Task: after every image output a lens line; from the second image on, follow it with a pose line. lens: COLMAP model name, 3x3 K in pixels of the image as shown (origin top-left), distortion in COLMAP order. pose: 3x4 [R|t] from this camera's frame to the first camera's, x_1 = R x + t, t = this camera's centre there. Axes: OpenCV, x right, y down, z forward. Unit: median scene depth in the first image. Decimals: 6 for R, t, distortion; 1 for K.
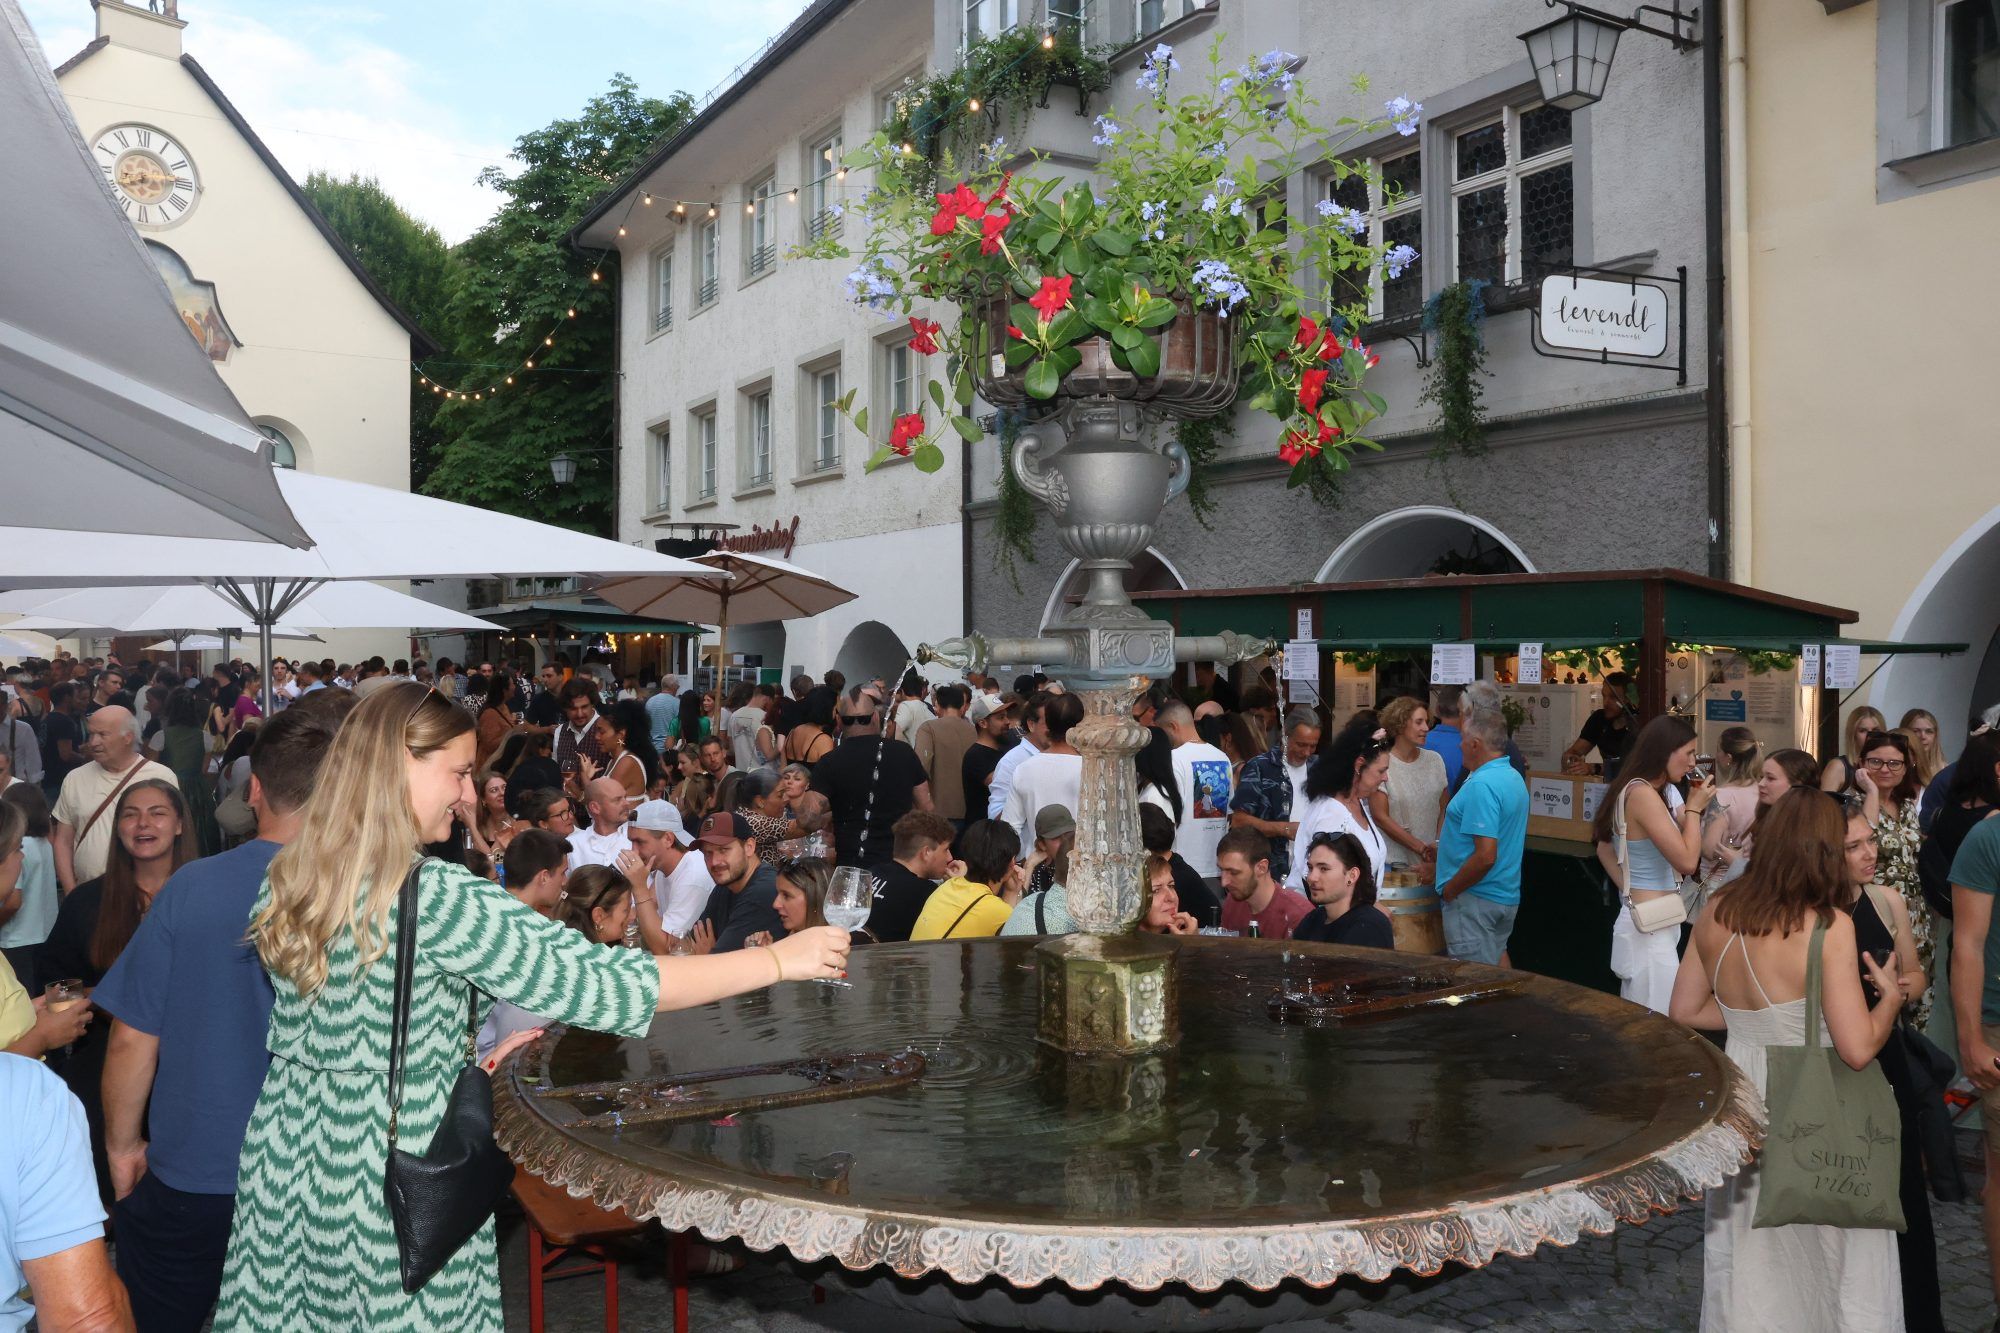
lens RADIAL K [[1598.2, 0, 1000.0], [0, 1598.2, 666.5], [0, 0, 1]] dist [-0.120648, 0.136371]
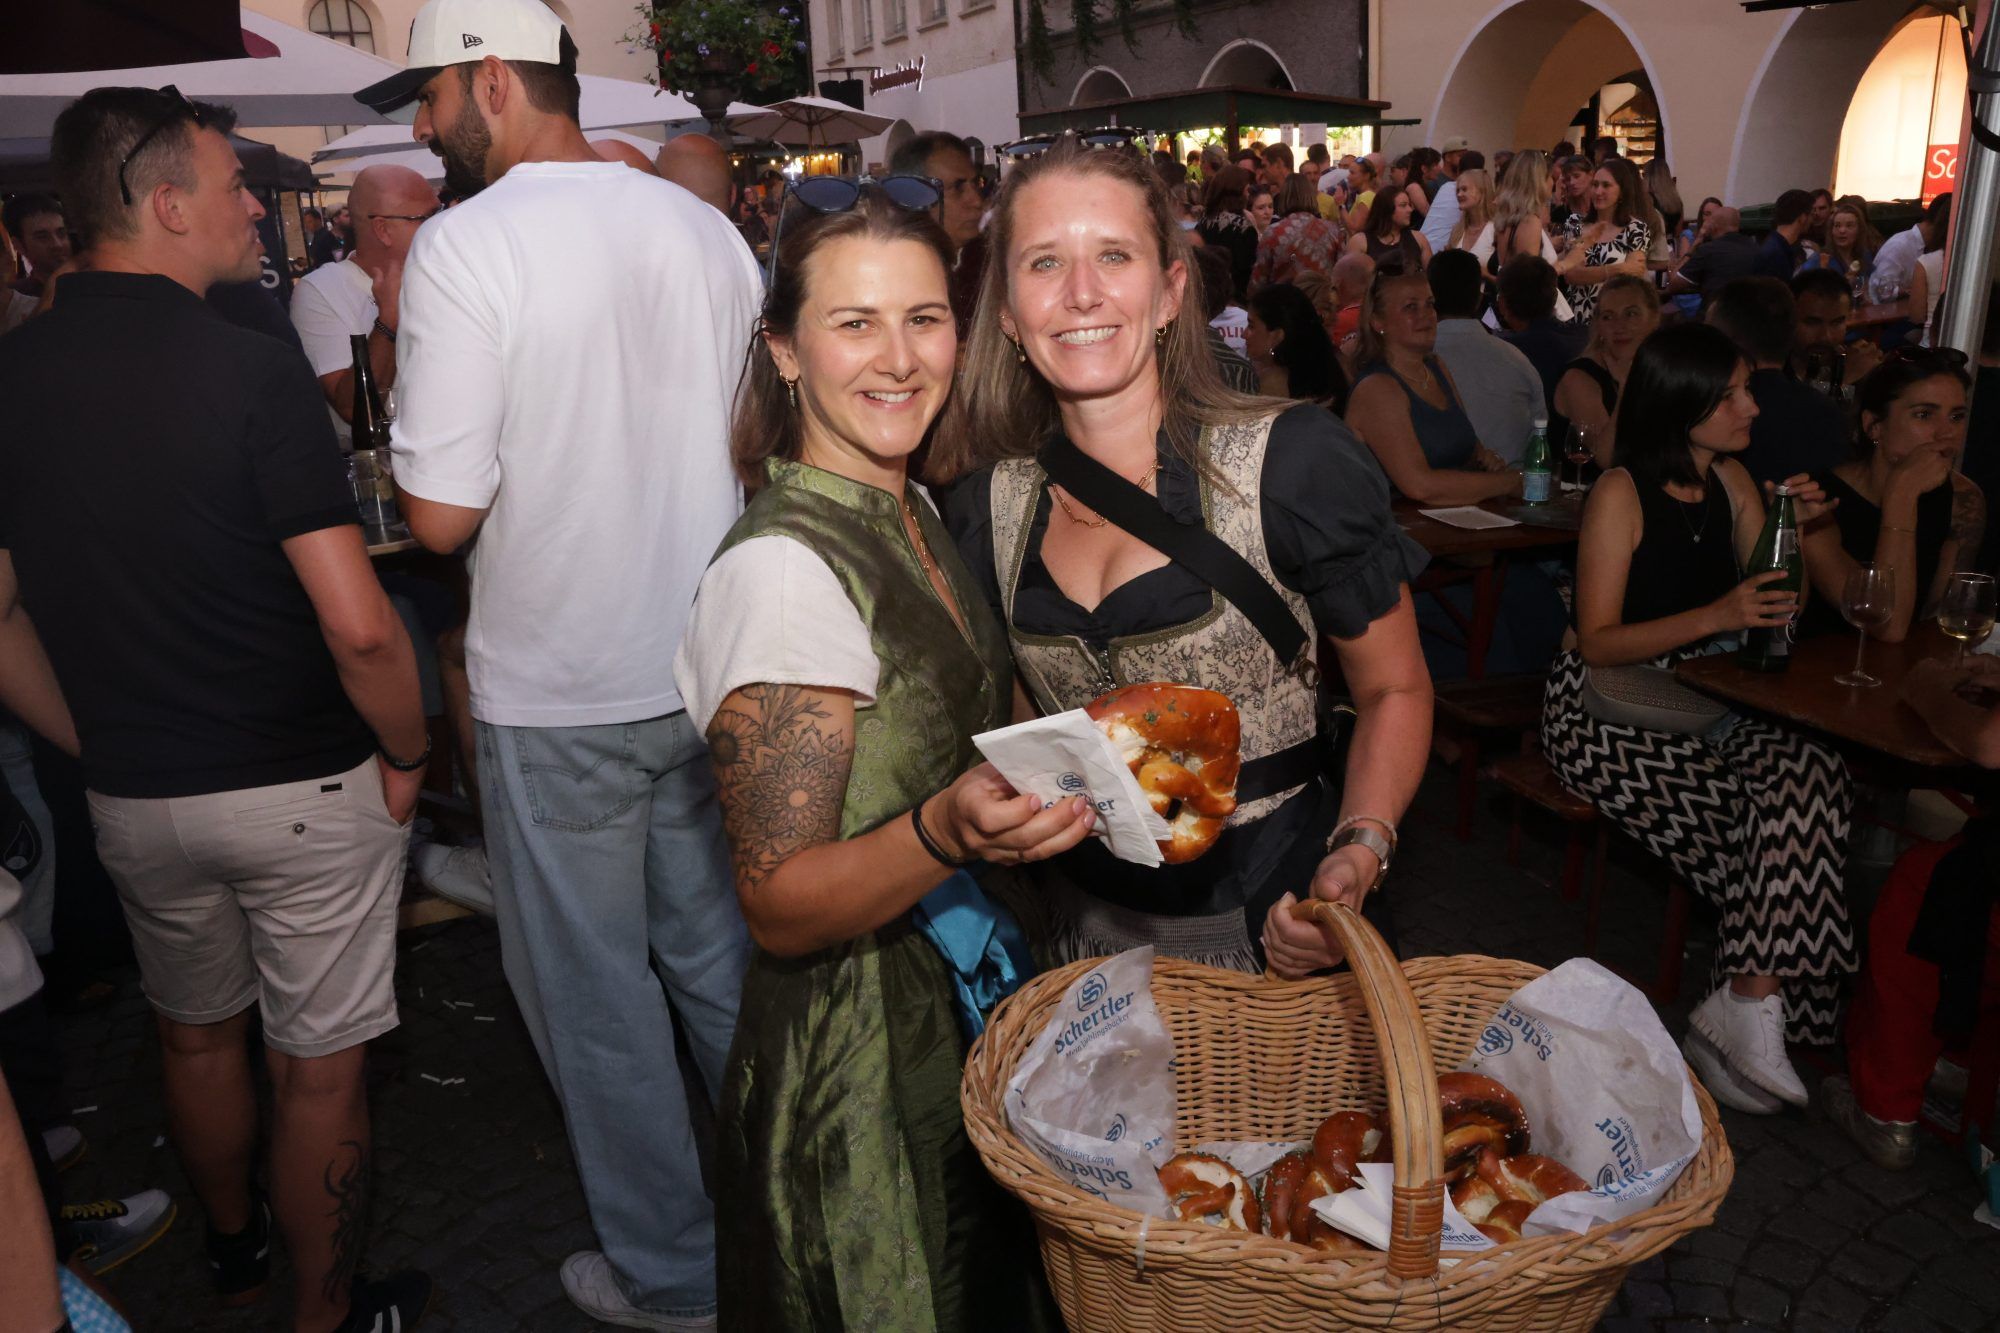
lens RADIAL K [[1598.2, 0, 1000.0], [0, 1598.2, 666.5], [0, 0, 1]] dist [-0.120648, 0.136371]
pose [[0.982014, 0.007853, -0.188643, 0.220212], [0.047377, 0.956919, 0.286463, 0.021192], [0.182766, -0.290248, 0.939336, -0.416785]]
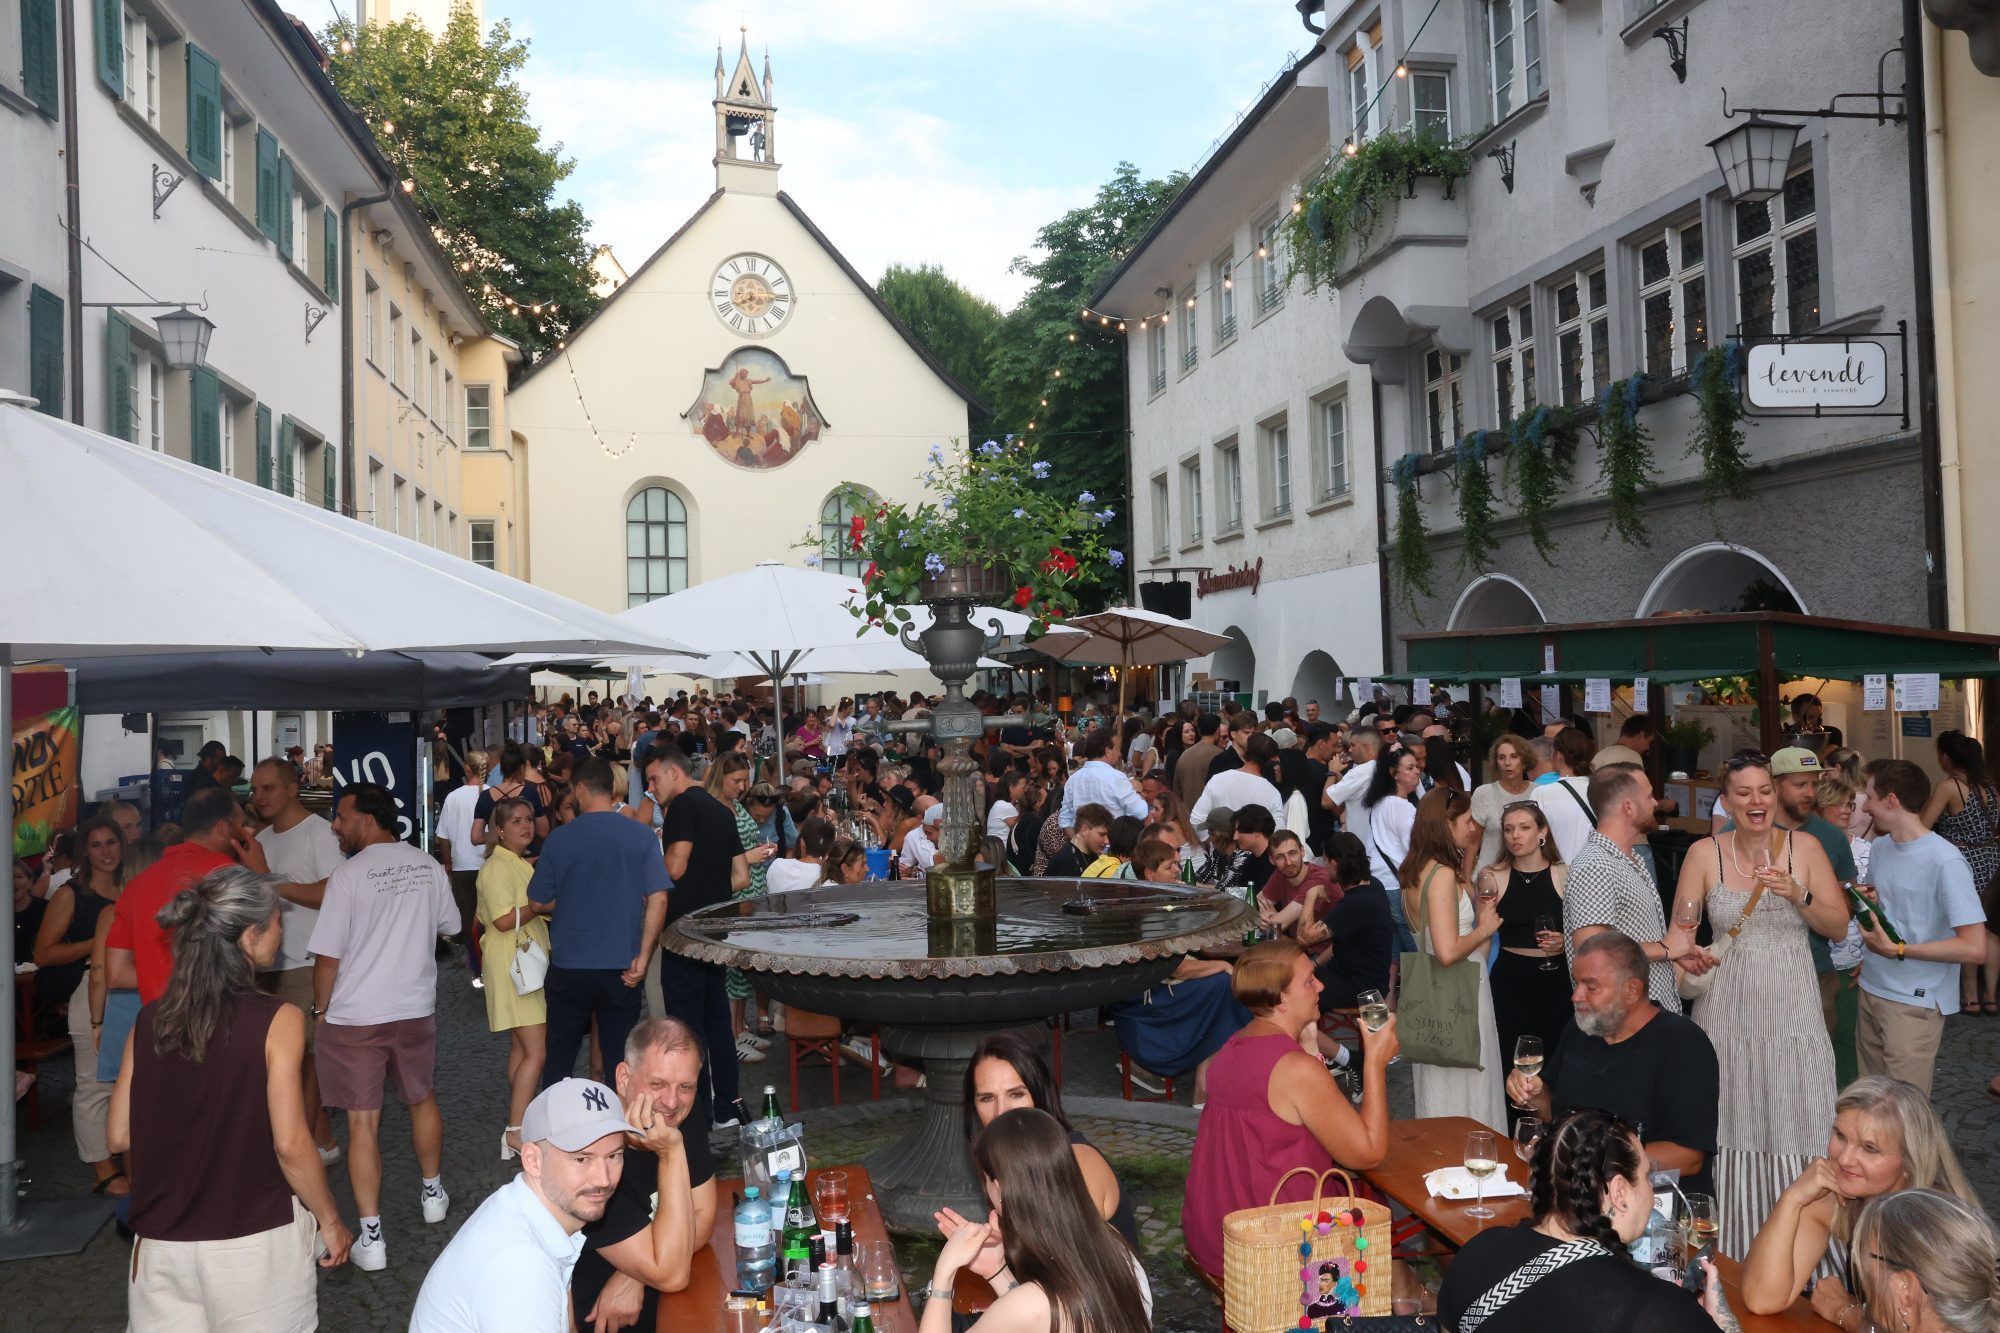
lens RADIAL K [[1598.2, 0, 1000.0], [0, 1598.2, 666.5], [0, 0, 1]] dist [-0.120648, 0.136371]
pose [[0.929427, -0.028212, -0.367926, 0.136638], [0.025213, 0.999598, -0.012955, -0.008709], [0.368144, 0.002764, 0.929765, -0.137546]]
